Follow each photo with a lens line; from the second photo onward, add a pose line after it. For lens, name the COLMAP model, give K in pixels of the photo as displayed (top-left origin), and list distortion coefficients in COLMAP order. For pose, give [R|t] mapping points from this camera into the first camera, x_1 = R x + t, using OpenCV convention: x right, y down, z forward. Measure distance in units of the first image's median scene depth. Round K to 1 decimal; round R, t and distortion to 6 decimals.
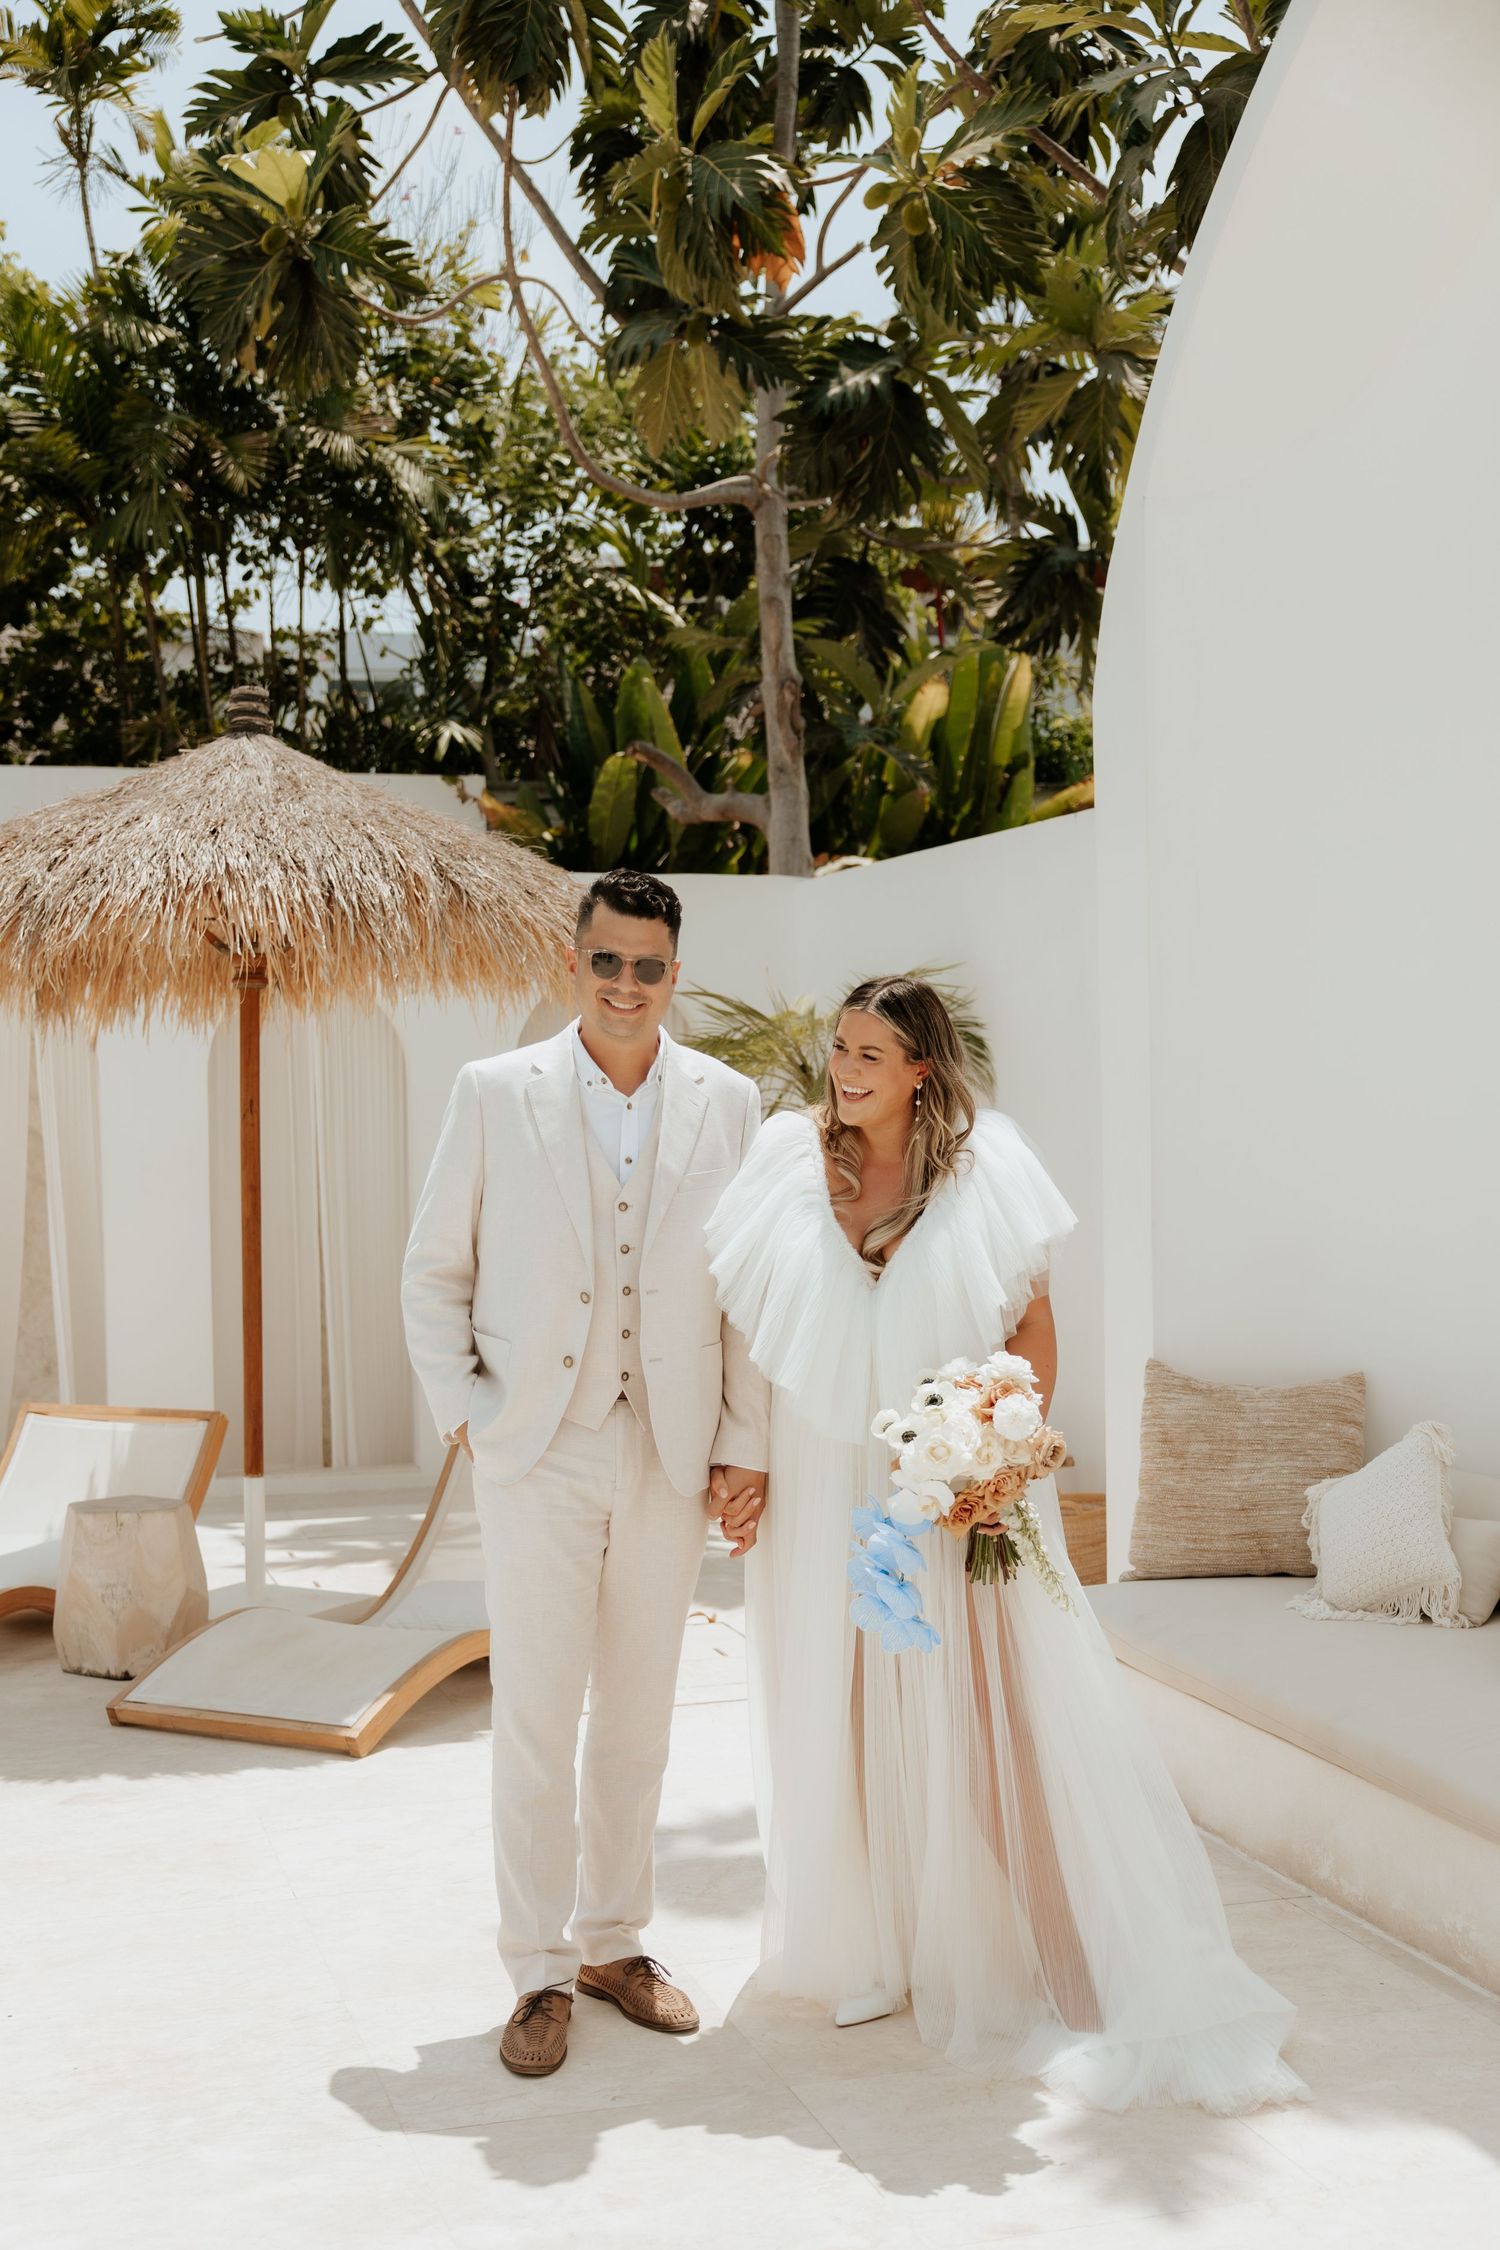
lens RADIAL K [[2706.1, 0, 750.0], [0, 2706.1, 1125.0], [0, 0, 1]] dist [0.002998, 0.018492]
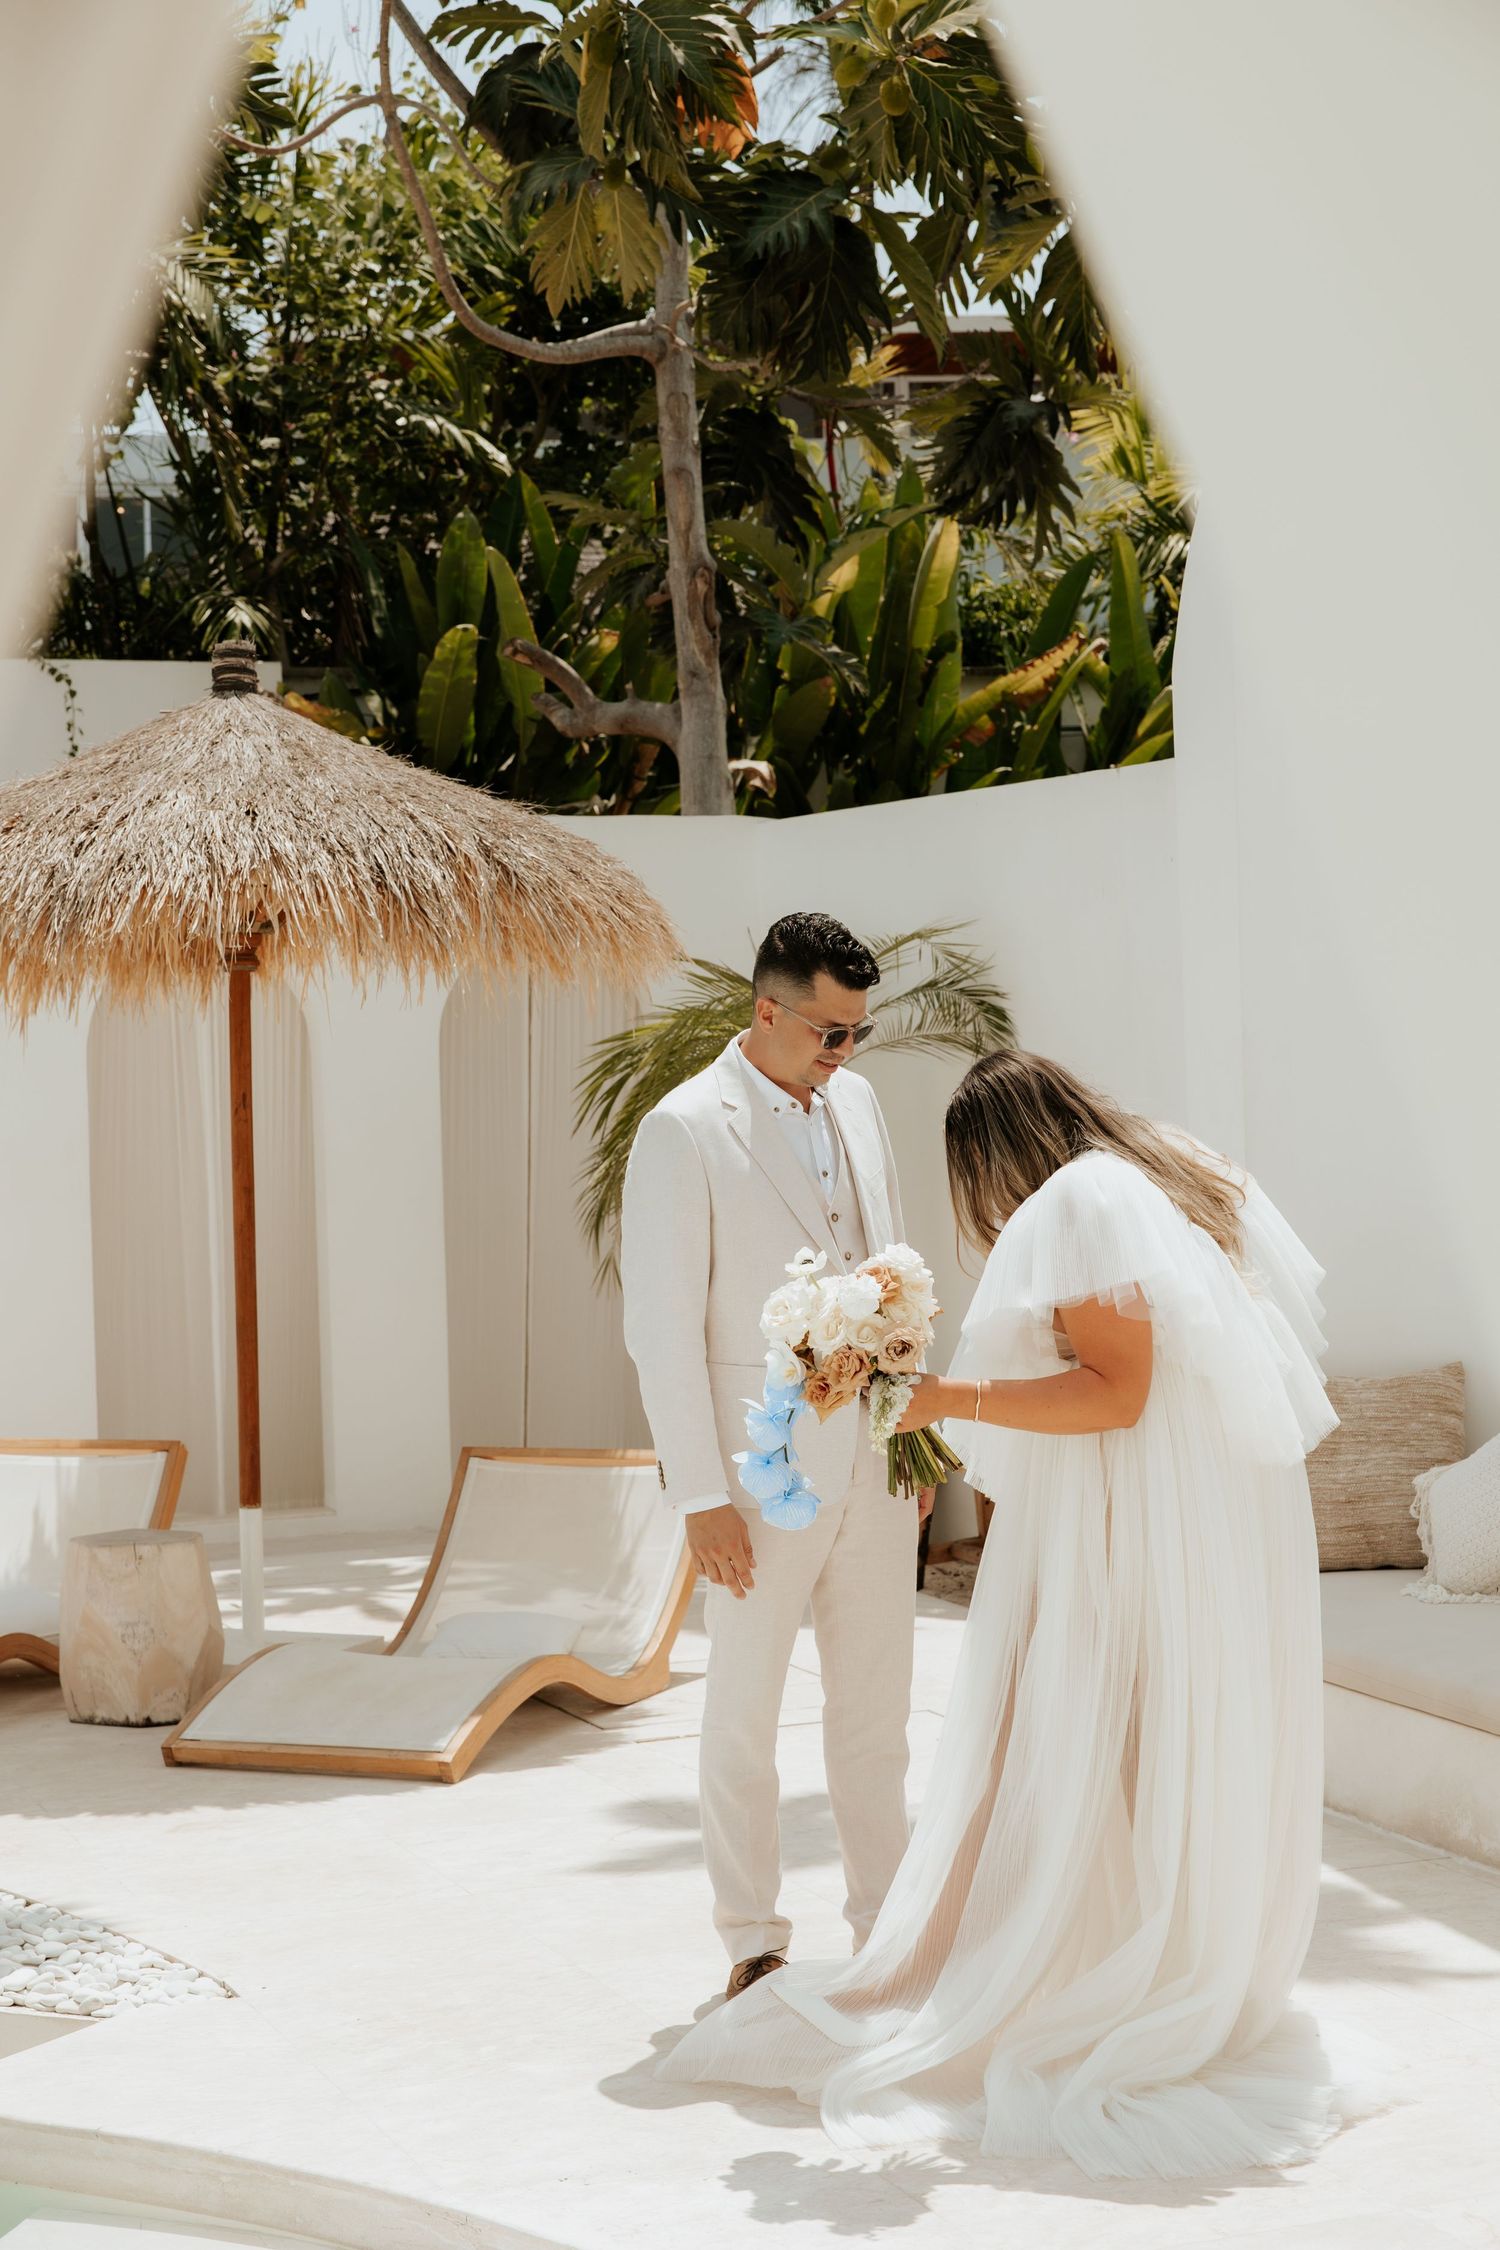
lens RADIAL K [[3857.9, 0, 826.1], [0, 3857.9, 974.4], [0, 0, 1]] dist [0.027197, -0.014107]
pose [[0.994385, -0.010183, 0.105328, -0.089319], [0.012835, 0.999617, -0.024528, -0.010611], [-0.105038, 0.025743, 0.994135, -0.223785]]
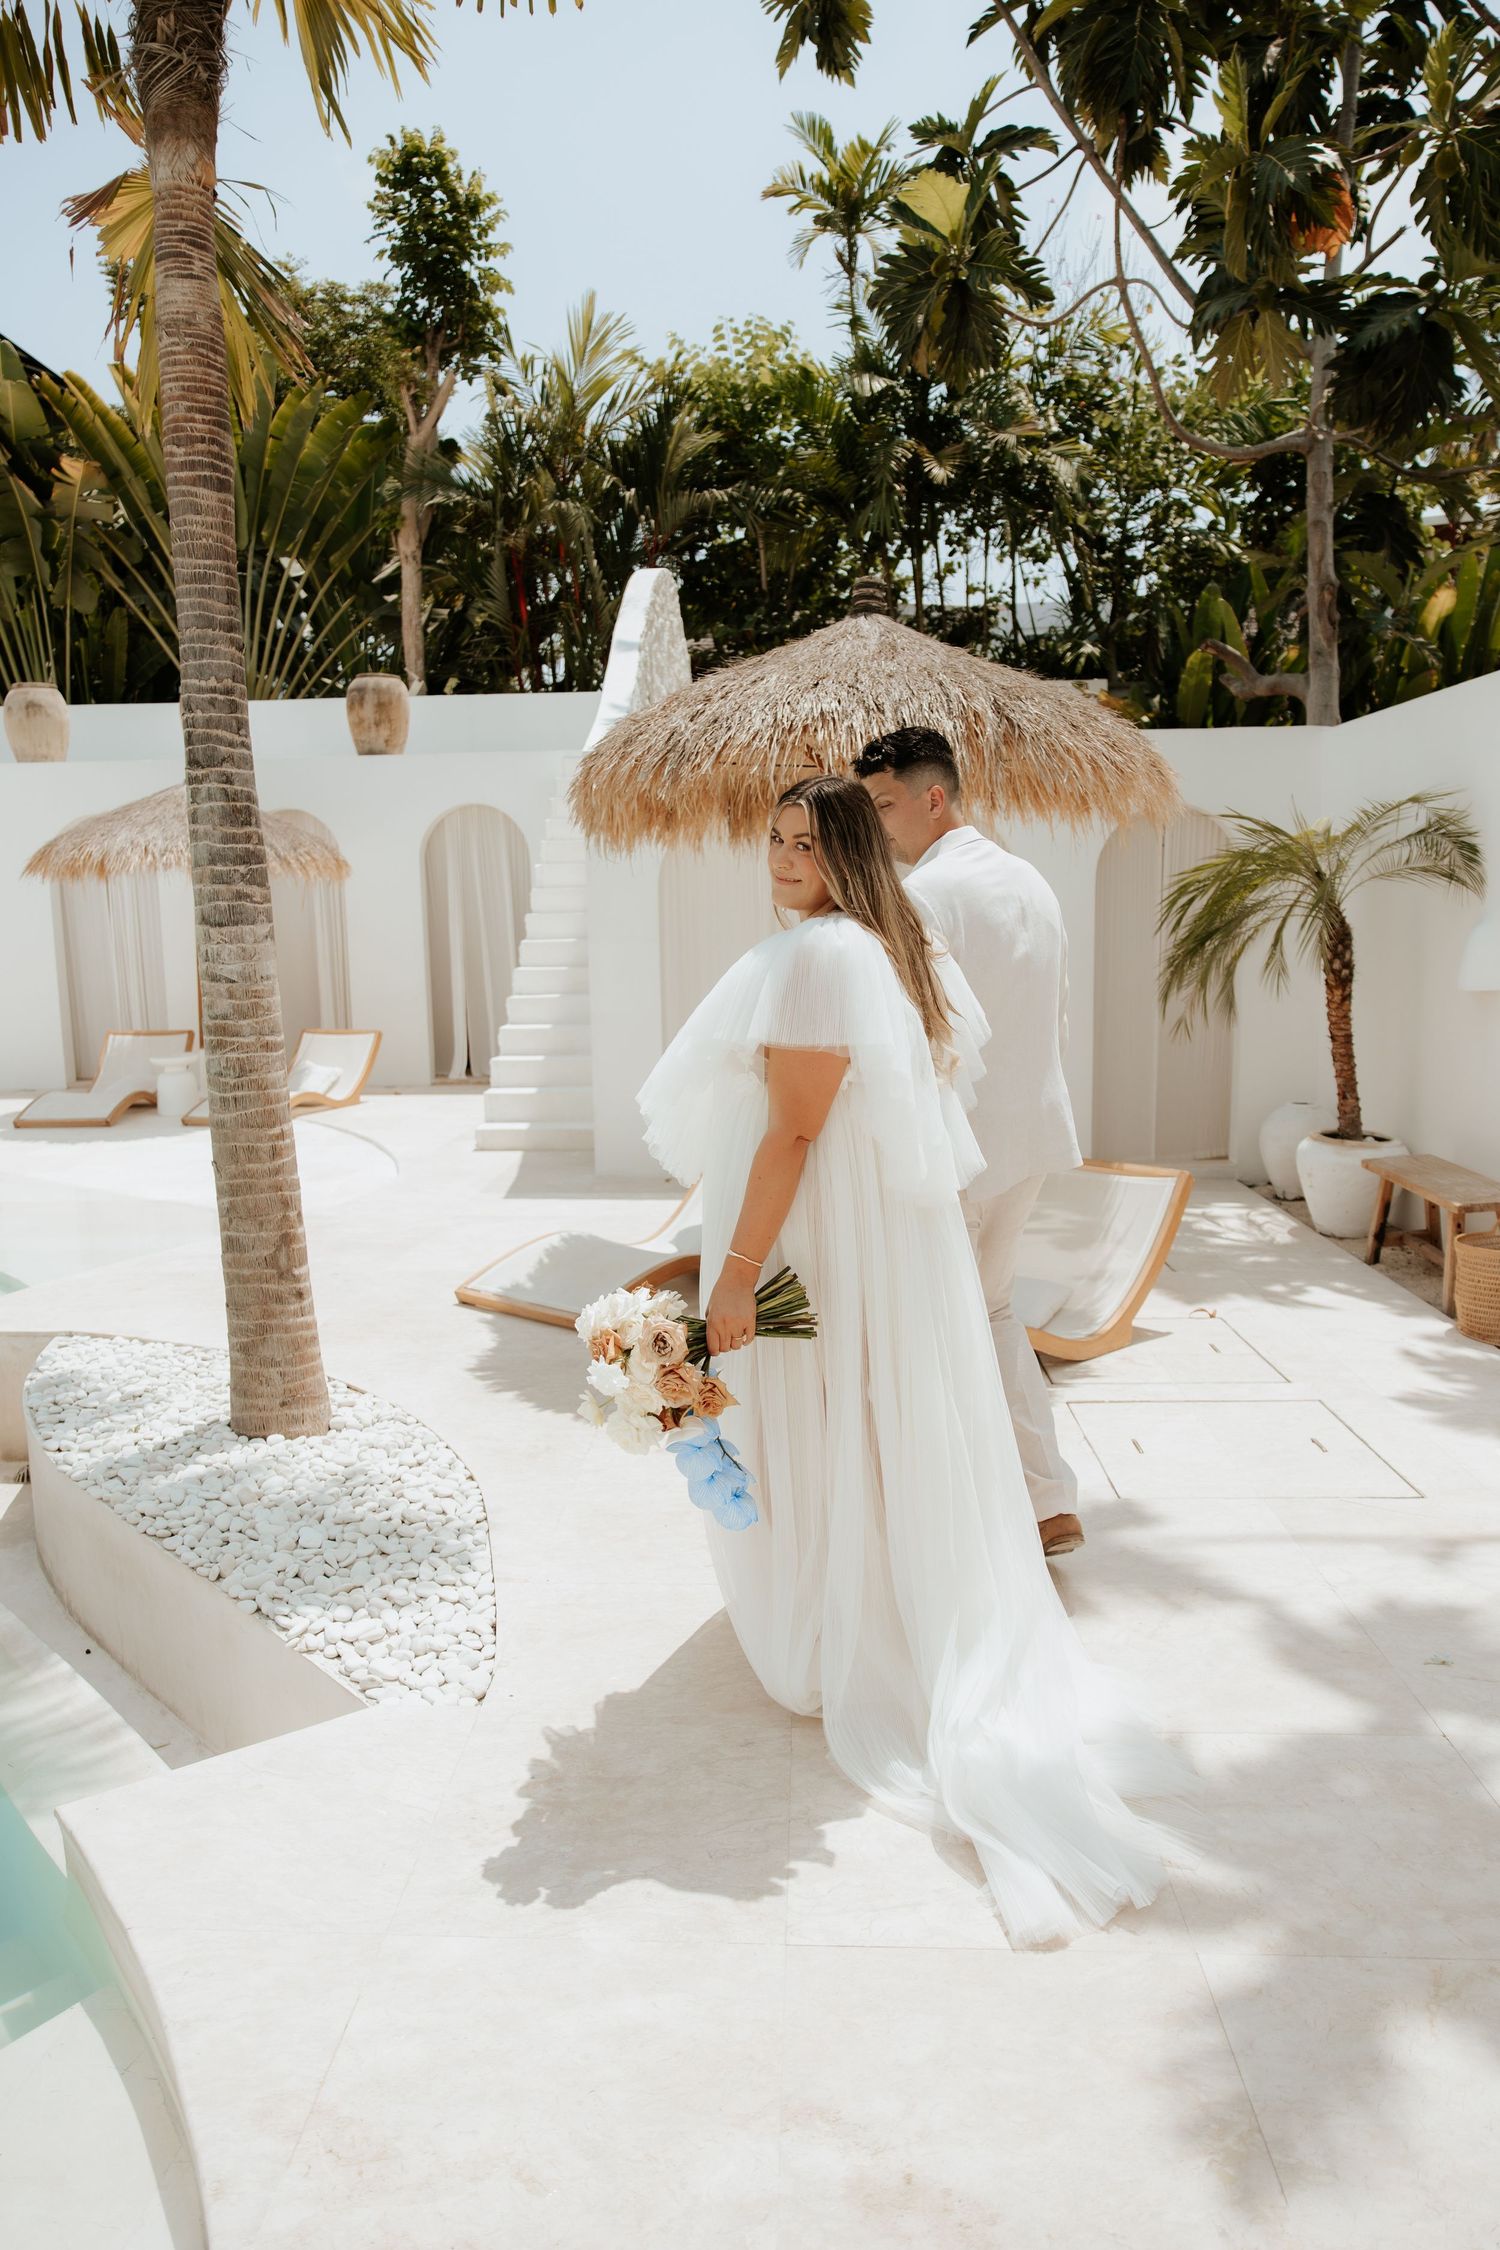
lens RADIAL K [[1540.8, 0, 750.0], [0, 1540.8, 1125.0], [0, 0, 1]] dist [0.032237, -0.050699]
pose [[0.942647, 0.043109, -0.330995, 0.011815], [0.000796, 0.991332, 0.131378, 0.000032], [0.333790, -0.124107, 0.934442, 0.188083]]
